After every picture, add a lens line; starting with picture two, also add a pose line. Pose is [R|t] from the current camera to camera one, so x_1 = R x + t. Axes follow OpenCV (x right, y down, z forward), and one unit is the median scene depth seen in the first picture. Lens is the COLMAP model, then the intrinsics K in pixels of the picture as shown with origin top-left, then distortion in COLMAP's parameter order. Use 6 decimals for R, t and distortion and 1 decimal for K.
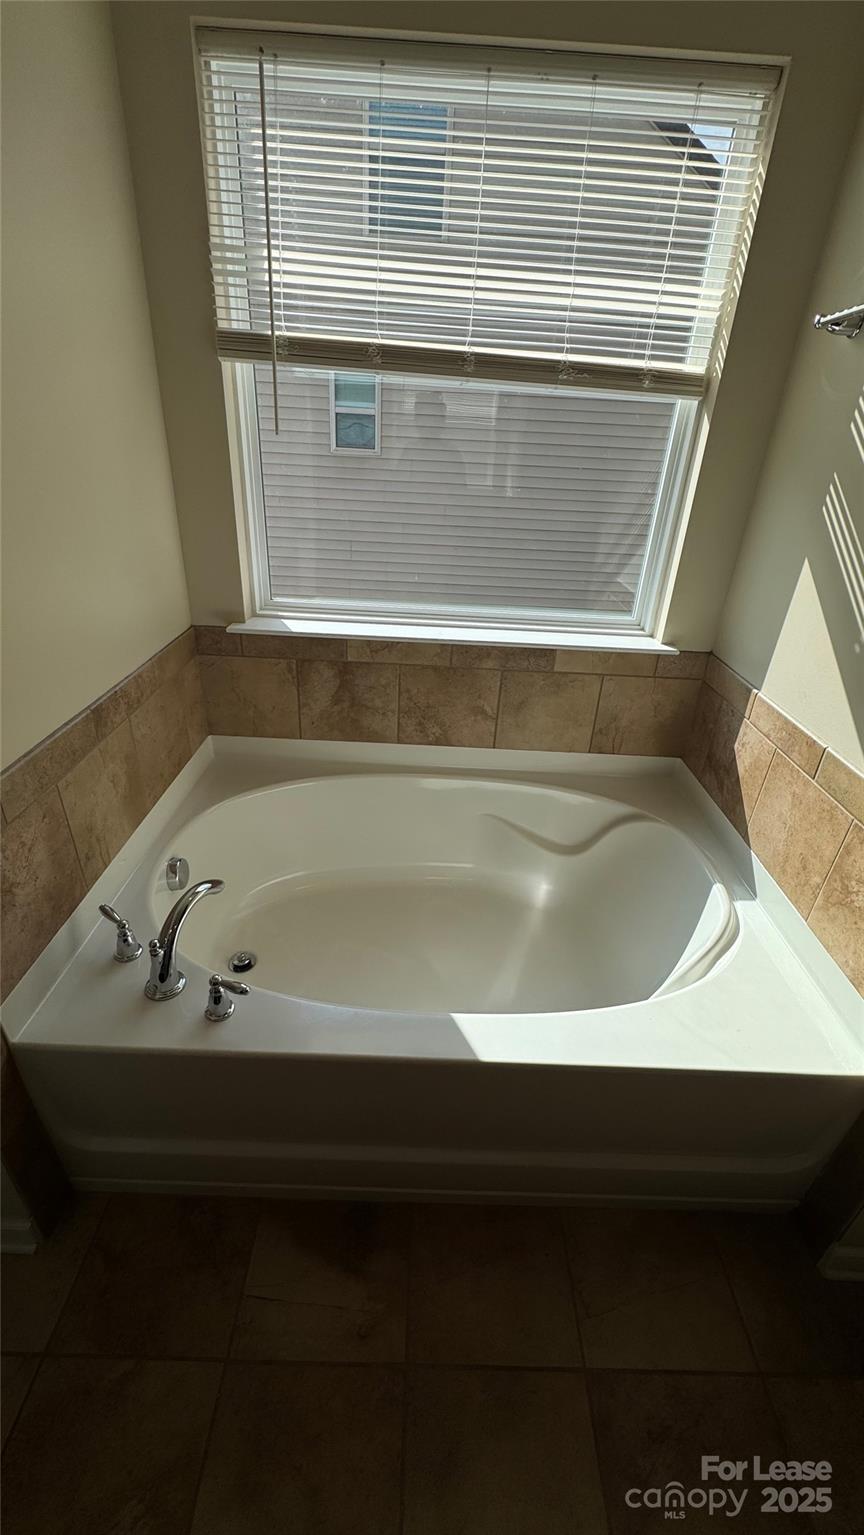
lens RADIAL K [[614.1, 0, 432.0], [0, 614.1, 767.5], [0, 0, 1]] dist [-0.000600, 0.000147]
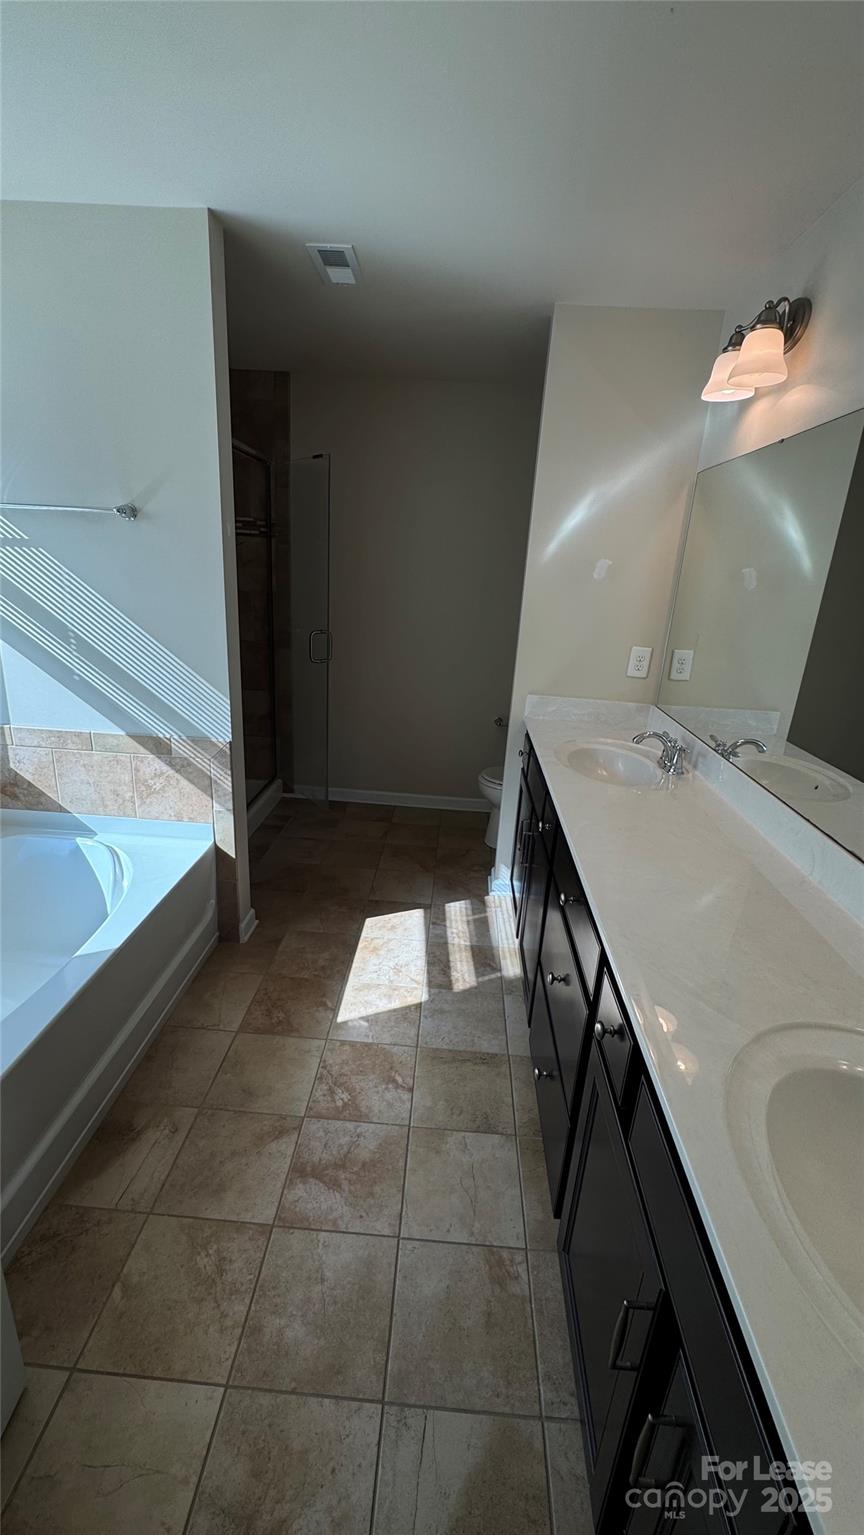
lens RADIAL K [[614.1, 0, 432.0], [0, 614.1, 767.5], [0, 0, 1]] dist [-0.000600, 0.000147]
pose [[0.050904, -0.364186, 0.929934, -0.995166], [0.425354, 0.850372, 0.309744, -0.071912], [-0.903595, 0.379783, 0.198196, -0.226467]]
